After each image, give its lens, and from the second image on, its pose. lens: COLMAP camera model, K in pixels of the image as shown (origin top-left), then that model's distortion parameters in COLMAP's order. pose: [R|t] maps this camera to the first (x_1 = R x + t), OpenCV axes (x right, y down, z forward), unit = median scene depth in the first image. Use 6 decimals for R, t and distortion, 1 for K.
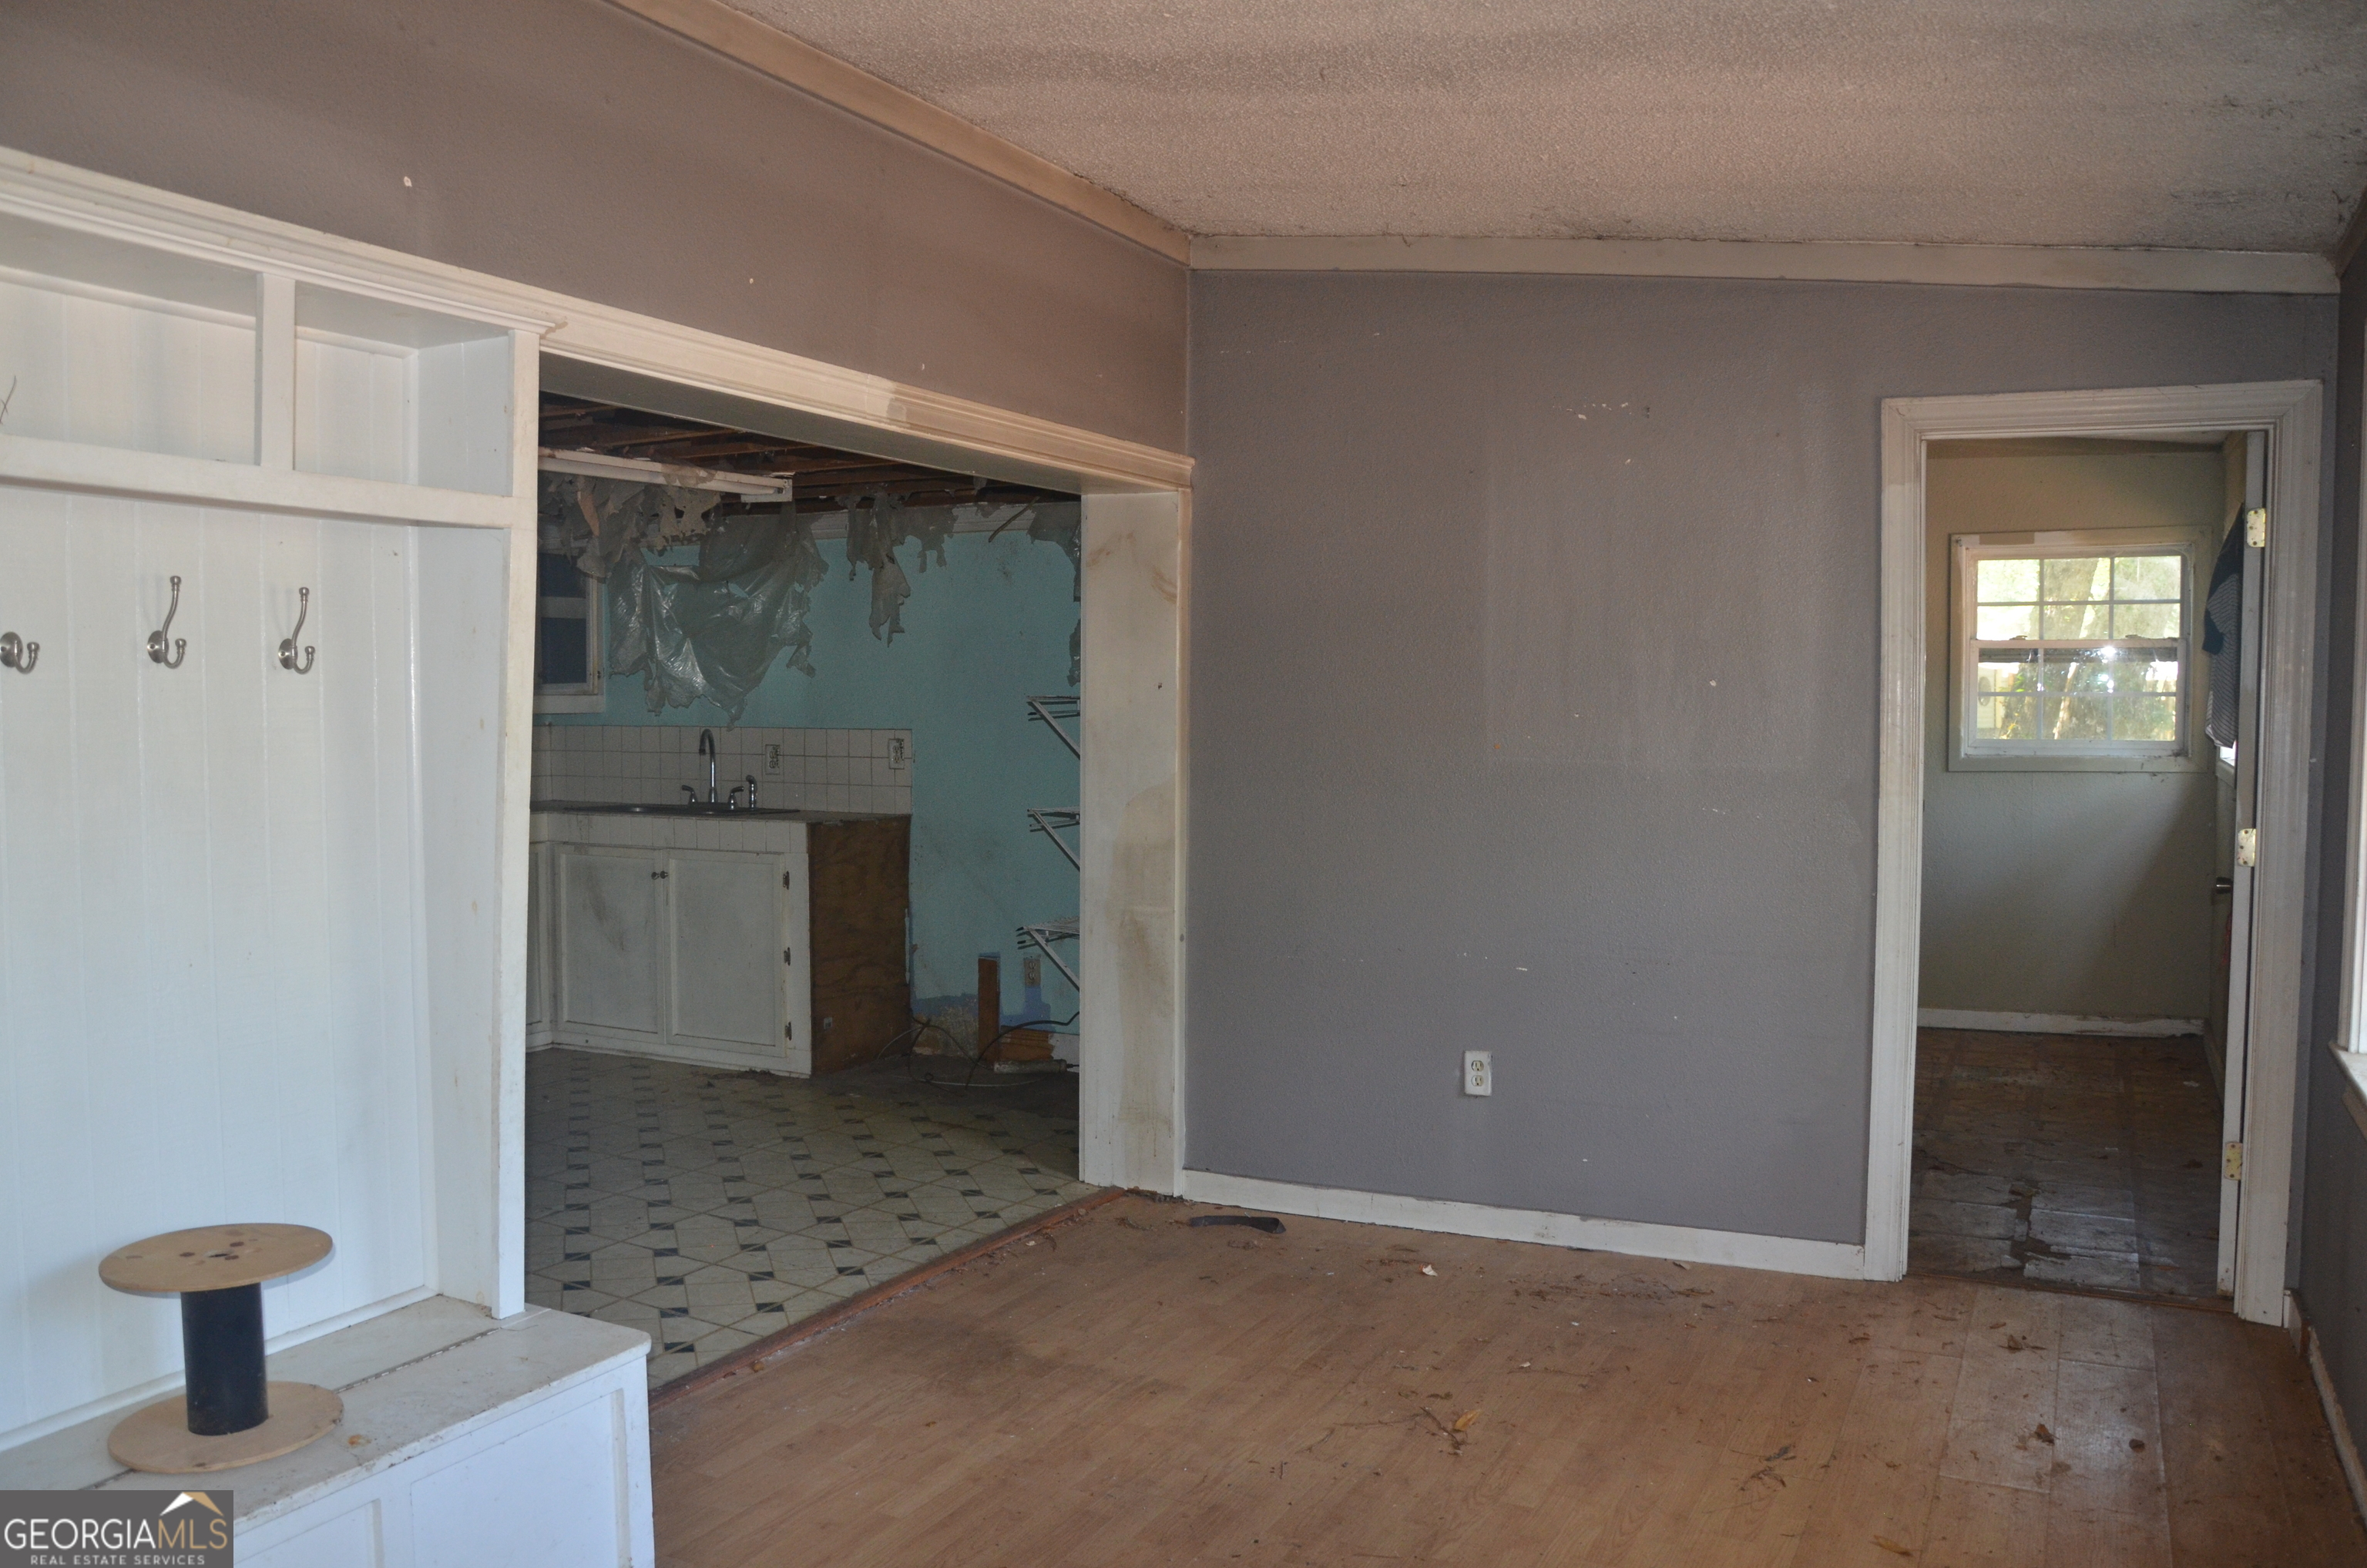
lens RADIAL K [[1858.5, 0, 1188.0], [0, 1858.5, 767.5], [0, 0, 1]] dist [-0.157047, 0.116742]
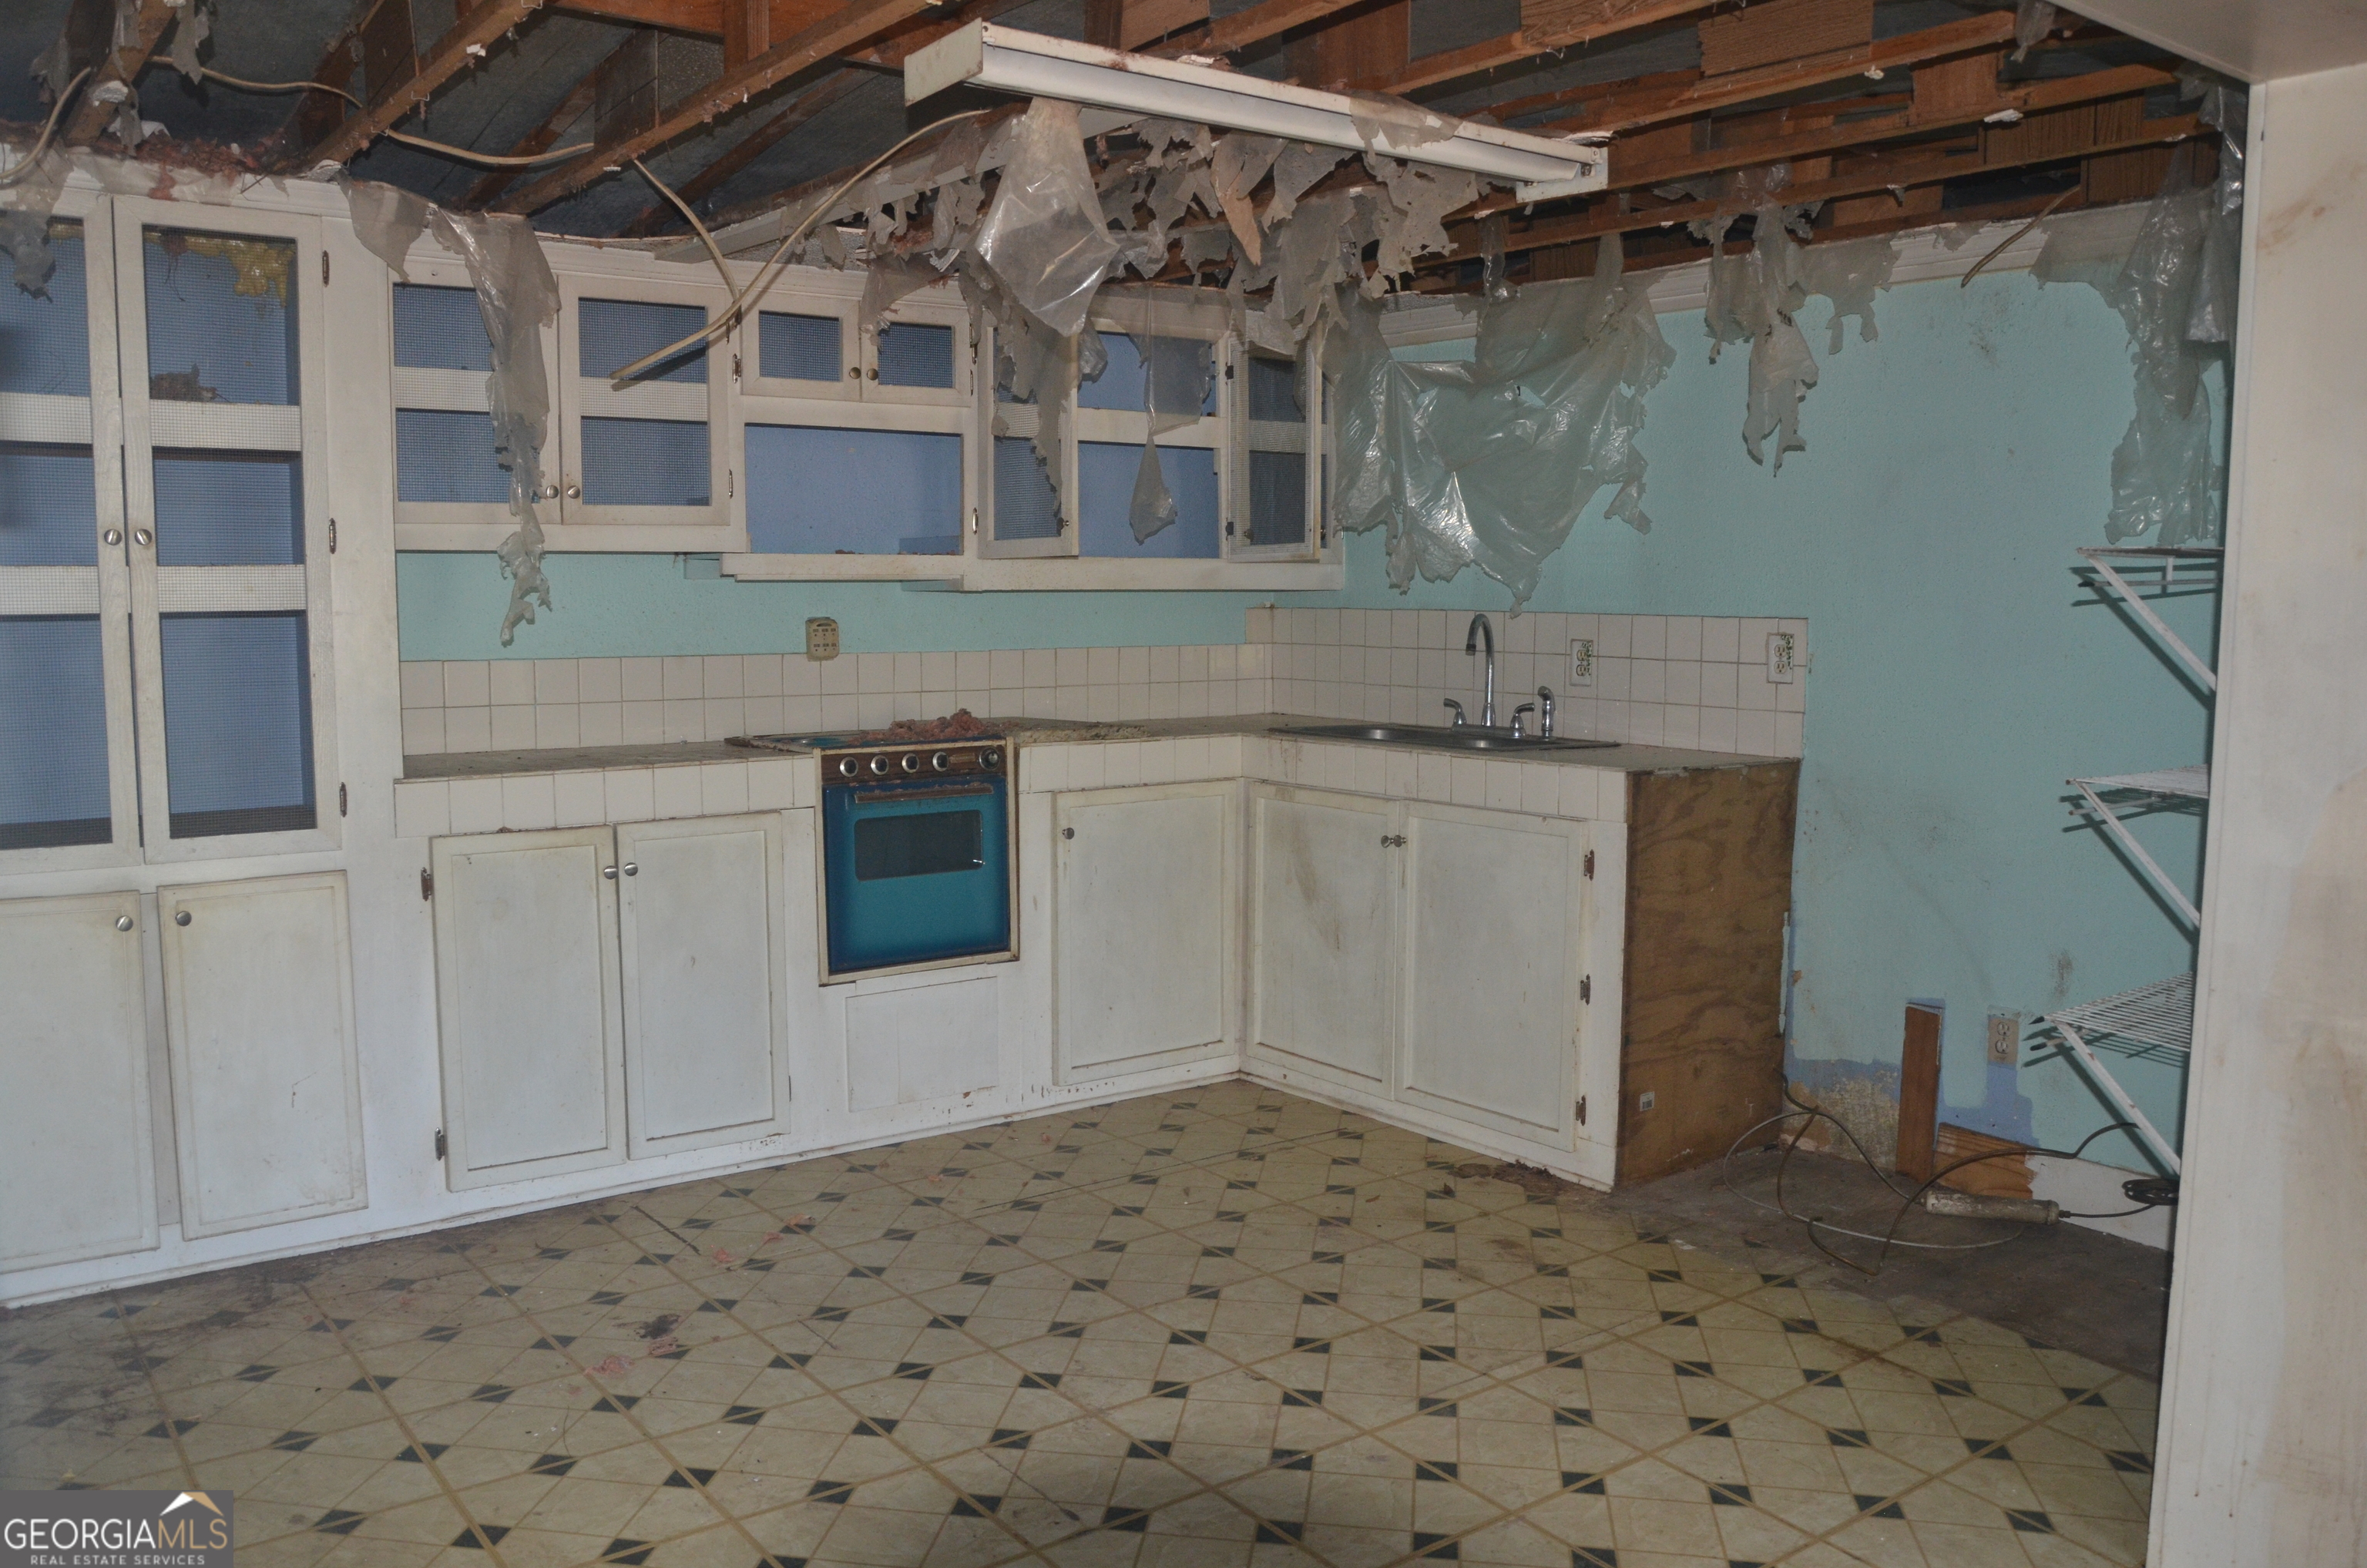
lens RADIAL K [[1858.5, 0, 1158.9], [0, 1858.5, 826.4], [0, 0, 1]] dist [-0.157047, 0.116742]
pose [[0.894260, 0.054160, -0.444260, -0.072296], [-0.015727, 0.995840, 0.089747, -0.003077], [0.447272, -0.073270, 0.891392, 0.377731]]
